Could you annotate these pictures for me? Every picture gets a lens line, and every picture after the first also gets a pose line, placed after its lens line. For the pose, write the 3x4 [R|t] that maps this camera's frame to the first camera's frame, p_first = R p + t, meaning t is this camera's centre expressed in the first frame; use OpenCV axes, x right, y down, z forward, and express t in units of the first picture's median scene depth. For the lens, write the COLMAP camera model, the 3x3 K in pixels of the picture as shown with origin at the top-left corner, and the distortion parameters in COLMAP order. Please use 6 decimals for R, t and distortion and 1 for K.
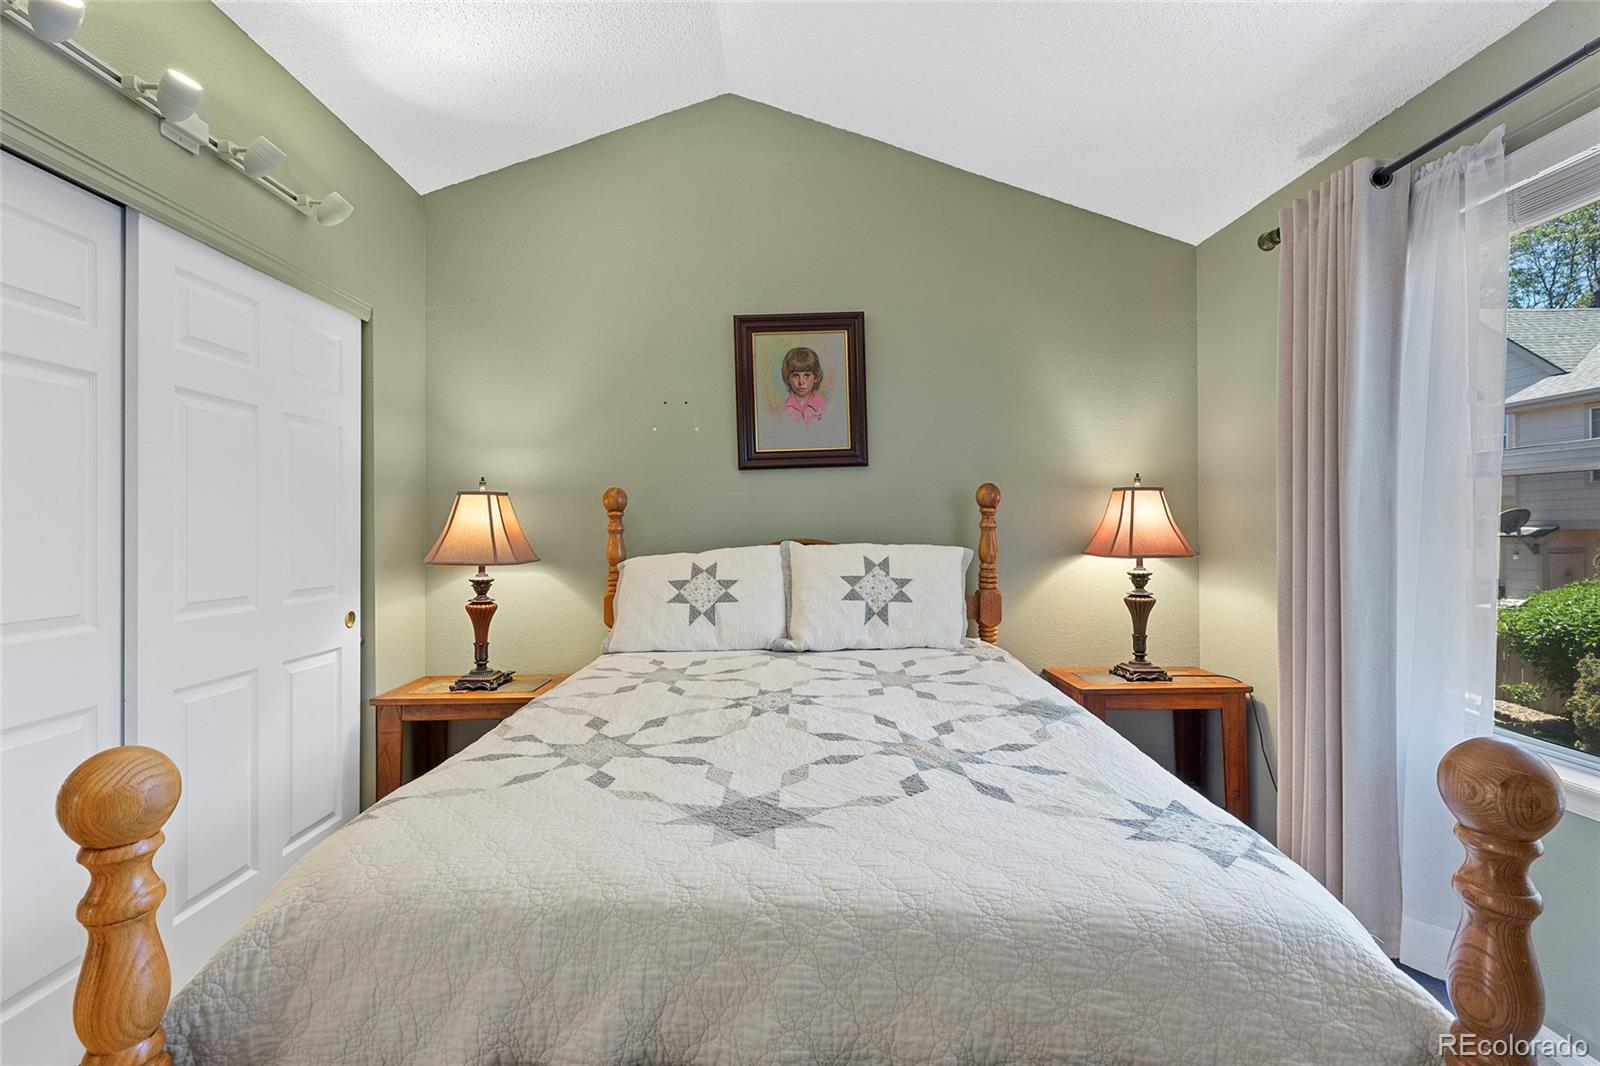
lens RADIAL K [[724.8, 0, 795.5], [0, 724.8, 529.2], [0, 0, 1]] dist [0.005341, -0.001783]
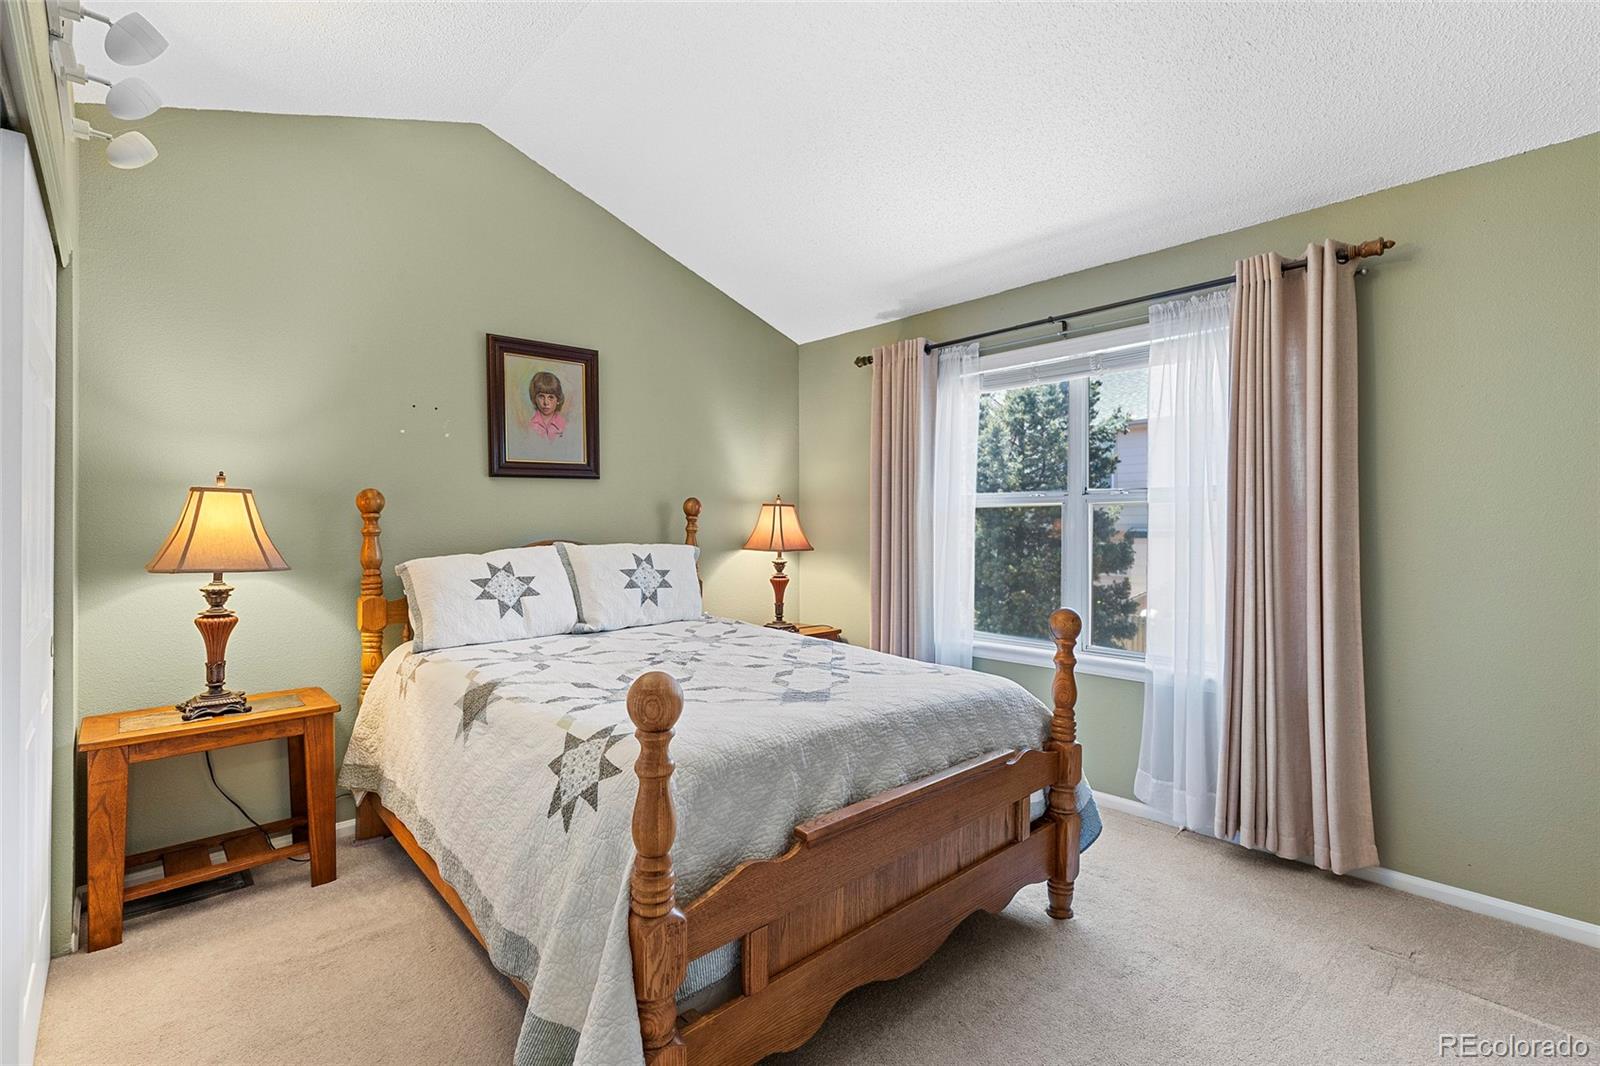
lens RADIAL K [[724.8, 0, 799.5], [0, 724.8, 531.7], [0, 0, 1]] dist [0.005341, -0.001783]
pose [[0.729927, 0.001763, 0.683523, -0.520590], [-0.004920, 0.999984, 0.002676, -0.005185], [-0.683507, -0.005316, 0.729924, -0.114757]]
